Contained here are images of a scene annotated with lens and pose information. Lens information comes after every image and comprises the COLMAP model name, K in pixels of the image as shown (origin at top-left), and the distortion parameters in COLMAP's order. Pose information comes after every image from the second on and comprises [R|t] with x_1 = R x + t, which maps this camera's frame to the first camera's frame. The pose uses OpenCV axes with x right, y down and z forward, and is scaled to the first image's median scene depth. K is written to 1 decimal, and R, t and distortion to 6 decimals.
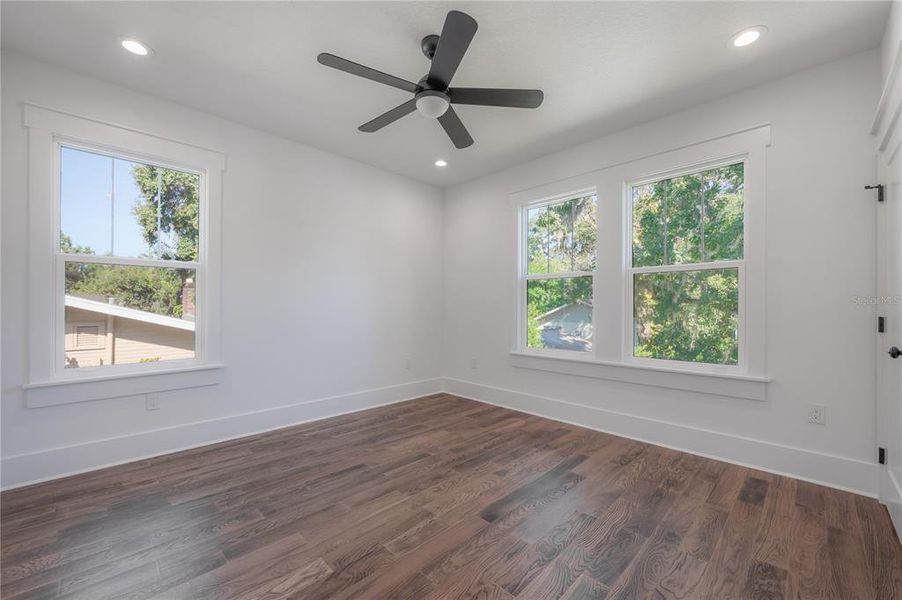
lens RADIAL K [[367.6, 0, 456.0], [0, 367.6, 306.2], [0, 0, 1]] dist [-0.005908, -0.001196]
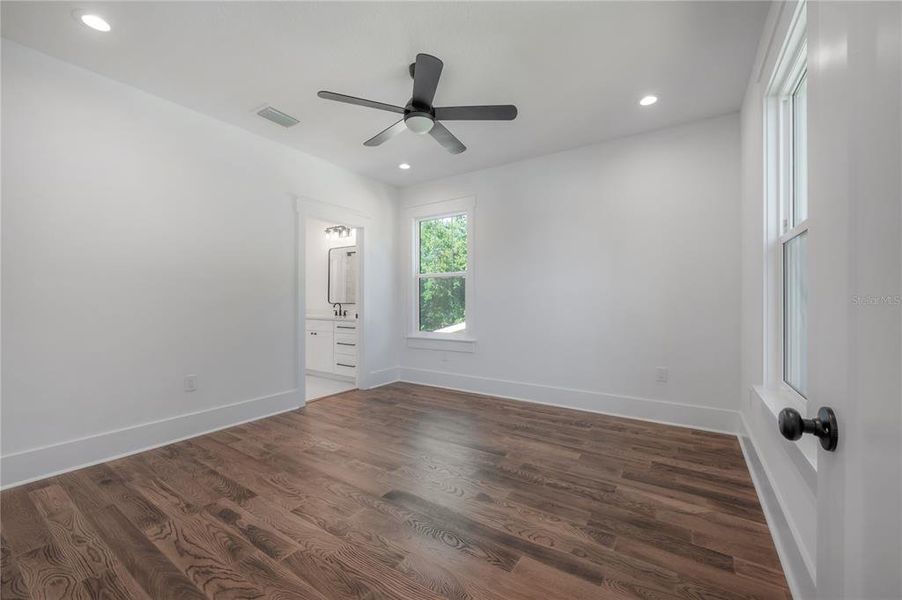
lens RADIAL K [[367.6, 0, 455.3], [0, 367.6, 304.2], [0, 0, 1]] dist [-0.005908, -0.001196]
pose [[0.187317, 0.008765, -0.982260, 0.738918], [0.003286, 0.999949, 0.009549, 0.001763], [0.982294, -0.005017, 0.187279, 0.617789]]
